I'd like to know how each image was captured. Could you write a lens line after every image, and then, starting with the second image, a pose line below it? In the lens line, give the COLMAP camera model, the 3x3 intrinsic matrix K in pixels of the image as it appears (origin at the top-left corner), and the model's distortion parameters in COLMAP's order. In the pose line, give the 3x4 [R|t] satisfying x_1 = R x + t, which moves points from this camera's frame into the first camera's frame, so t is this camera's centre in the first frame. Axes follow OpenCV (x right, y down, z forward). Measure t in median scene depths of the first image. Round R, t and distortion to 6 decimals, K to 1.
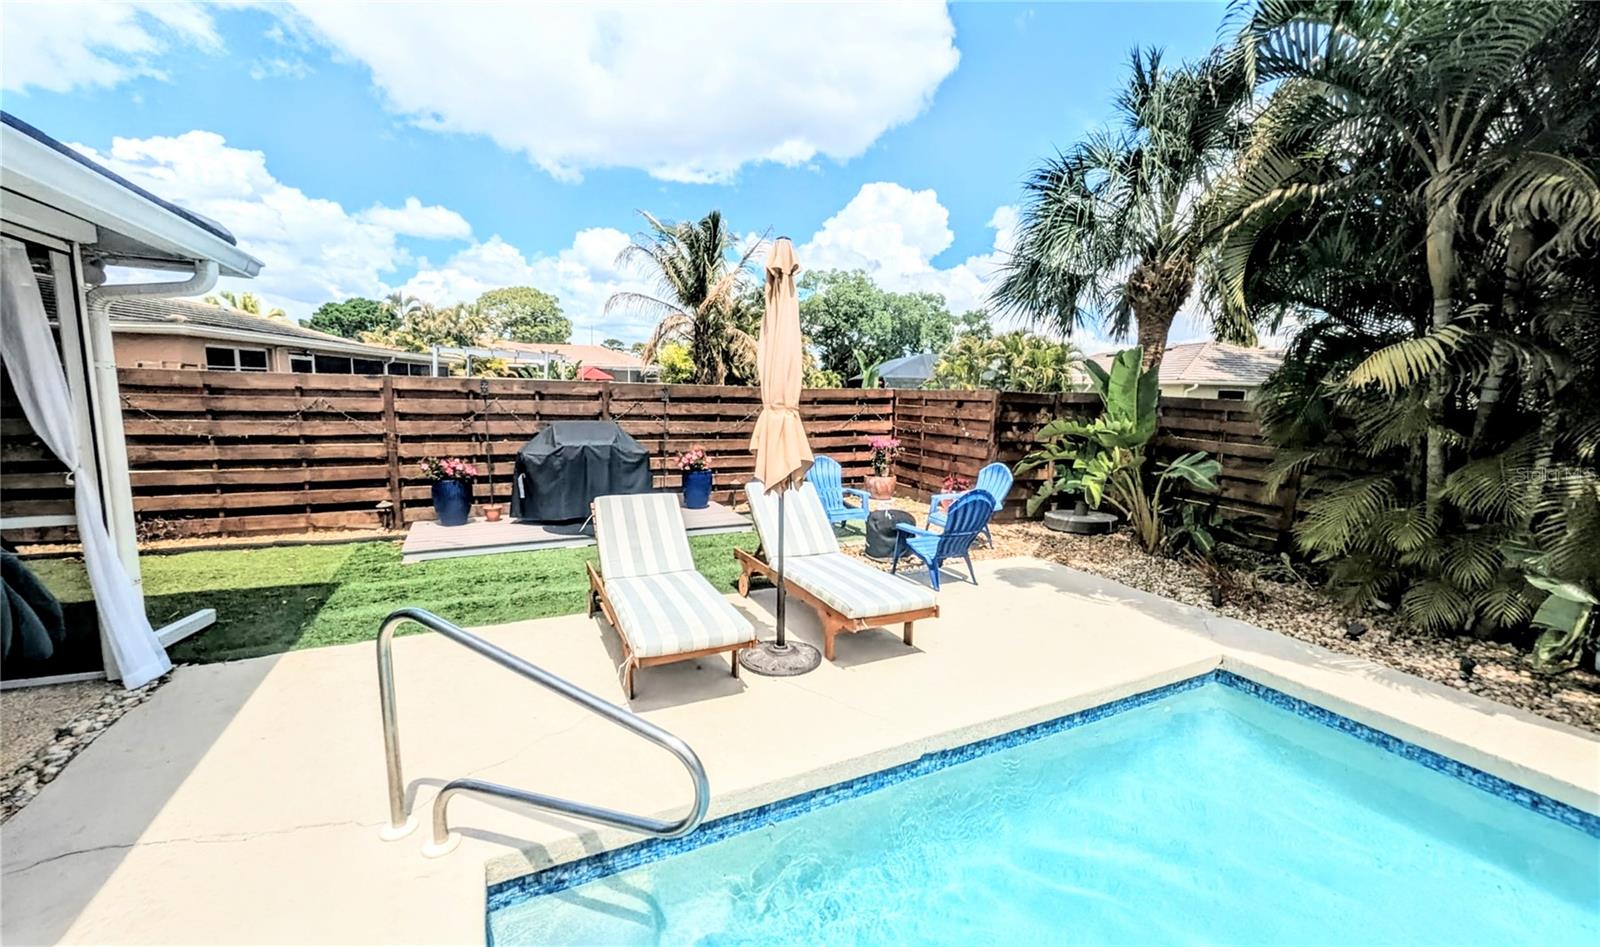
lens RADIAL K [[613.4, 0, 798.4], [0, 613.4, 465.9], [0, 0, 1]] dist [-0.000917, 0.000109]
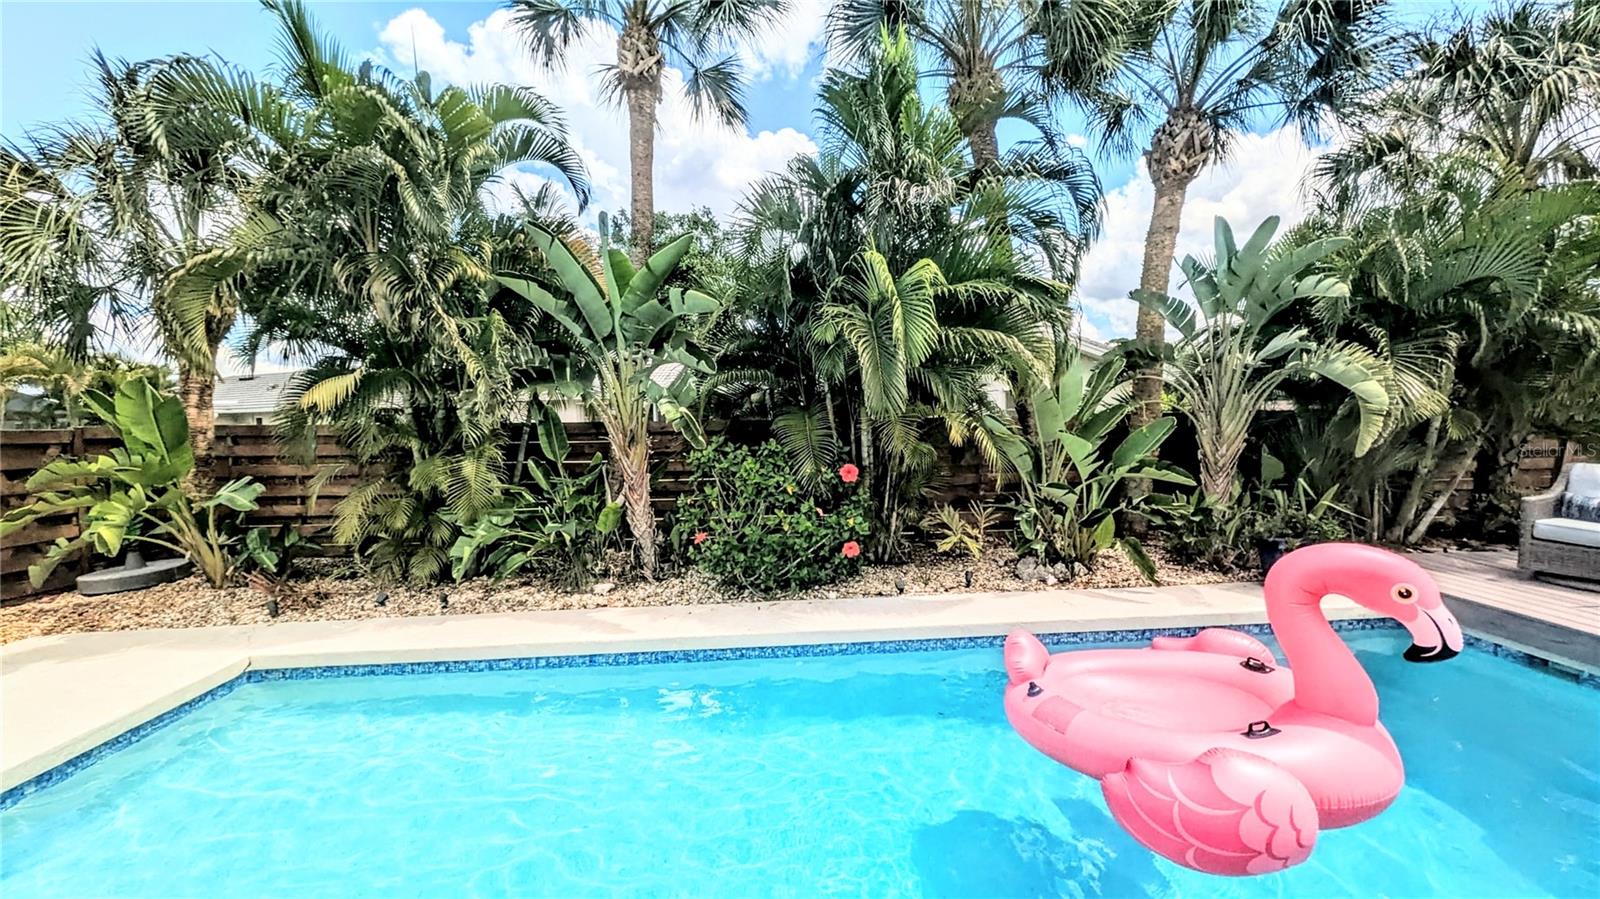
lens RADIAL K [[625.4, 0, 793.3], [0, 625.4, 450.4], [0, 0, 1]] dist [0.004602, -0.002727]
pose [[0.399443, -0.089503, 0.912378, 0.054343], [0.150414, 0.988134, 0.031083, 0.032640], [-0.904334, 0.124819, 0.408166, -0.224424]]
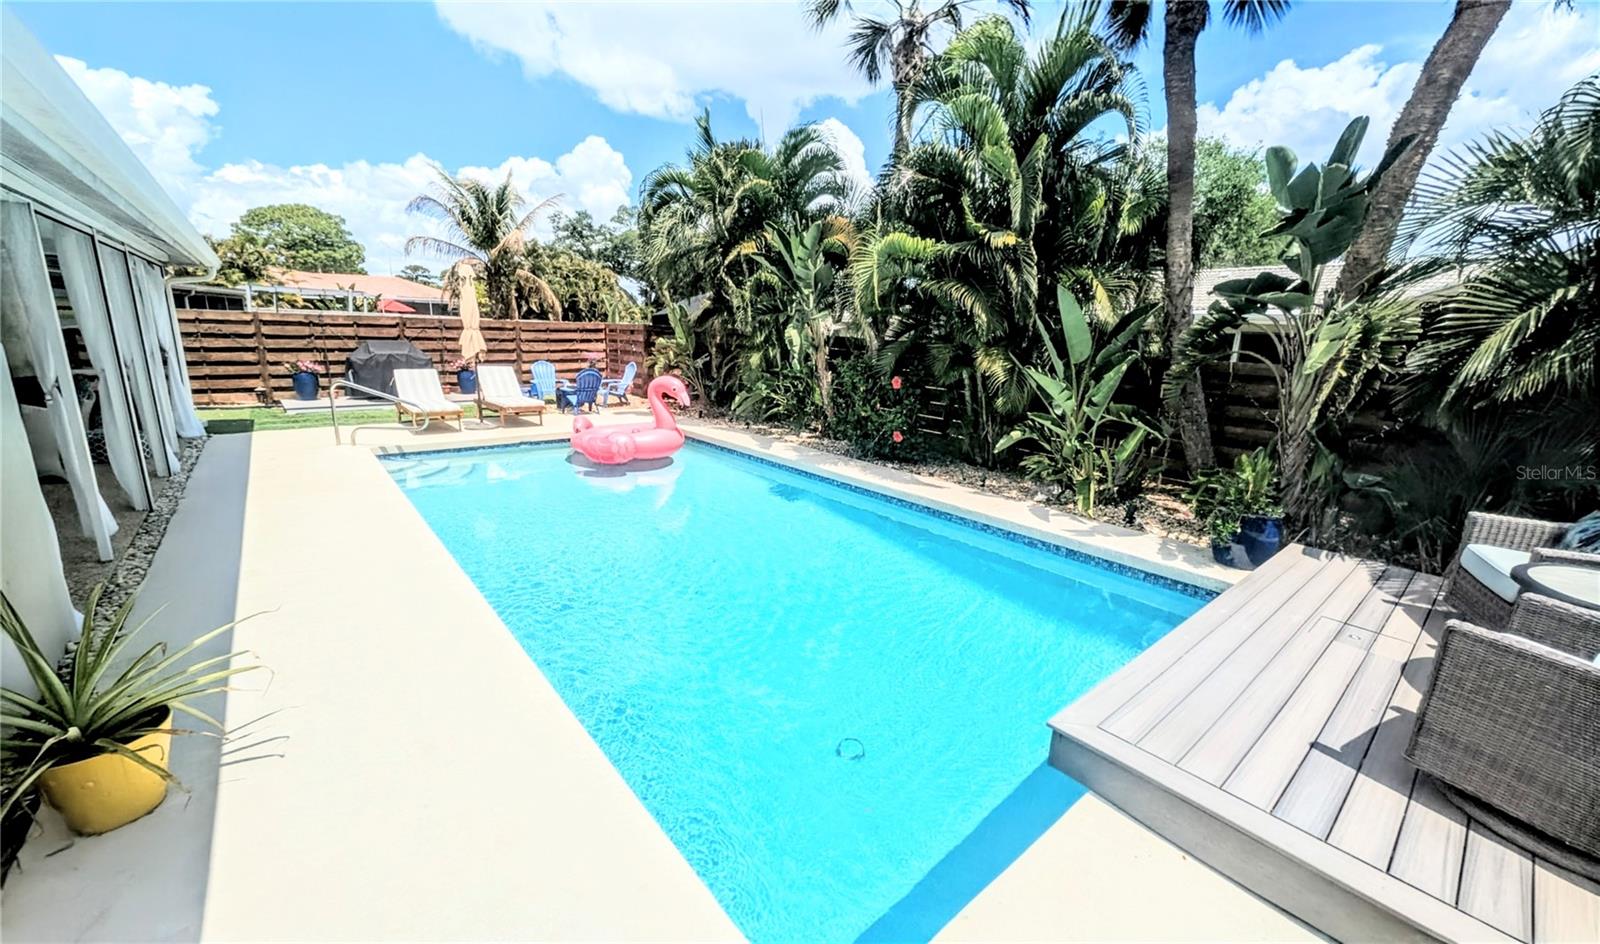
lens RADIAL K [[613.4, 0, 798.4], [0, 613.4, 464.4], [0, 0, 1]] dist [-0.000917, 0.000109]
pose [[0.969640, -0.045262, 0.240311, 0.349209], [0.020892, 0.994461, 0.103007, 0.124423], [-0.243643, -0.094859, 0.965215, -1.008418]]
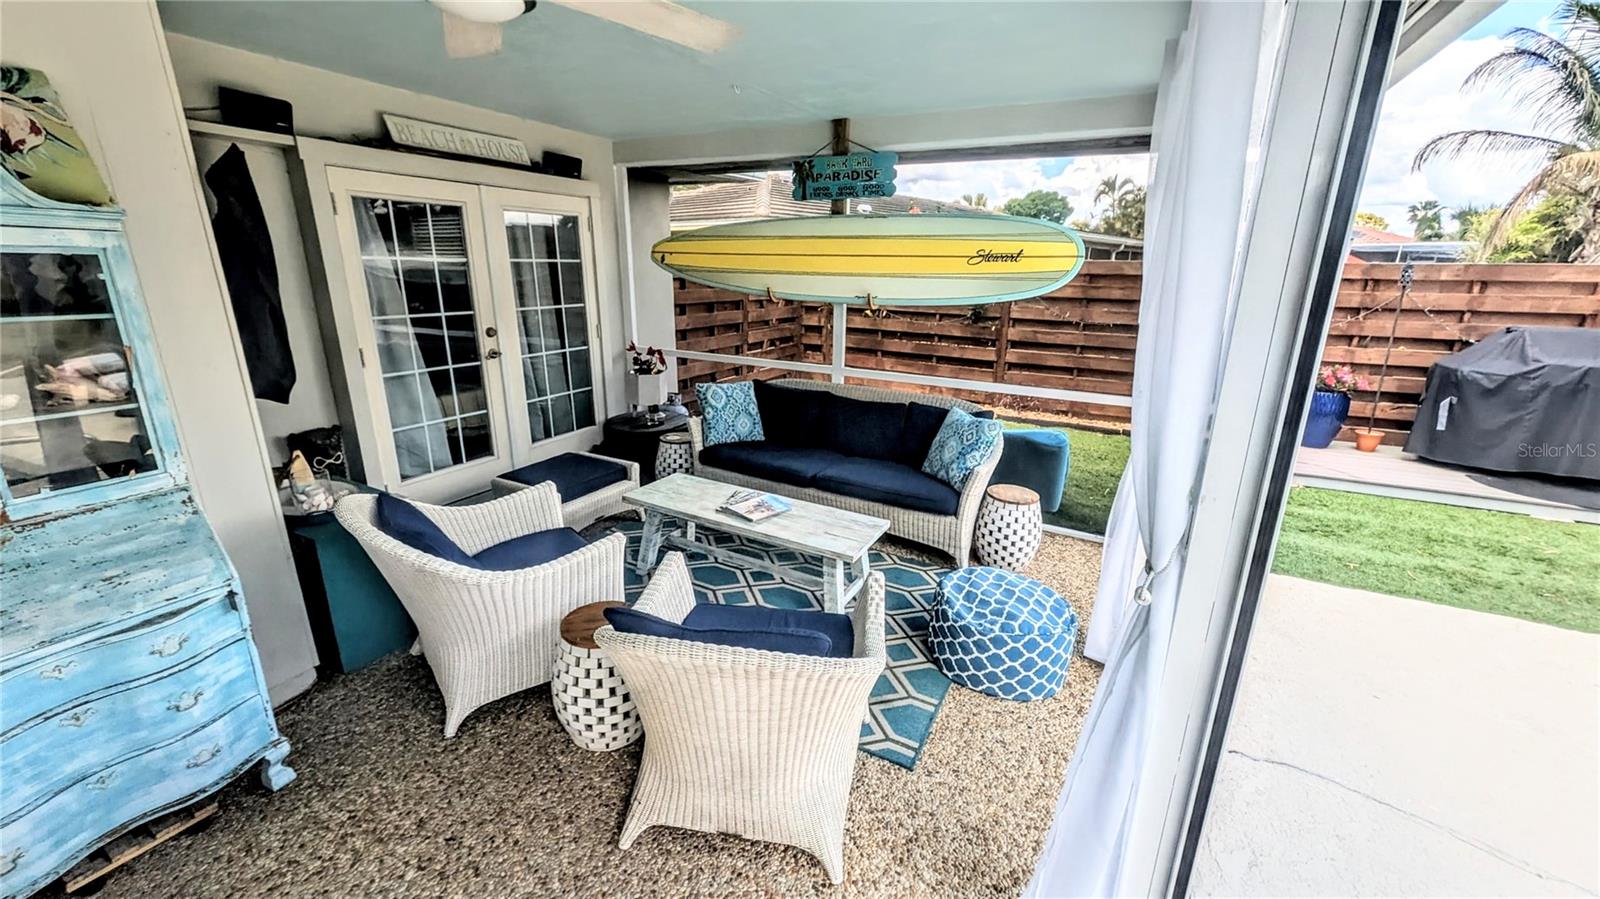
lens RADIAL K [[625.4, 0, 793.3], [0, 625.4, 450.4], [0, 0, 1]] dist [0.004602, -0.002727]
pose [[0.587786, 0.211054, -0.781002, -0.306350], [-0.097493, 0.976815, 0.190596, 0.009409], [0.803120, -0.035887, 0.594735, -0.062281]]
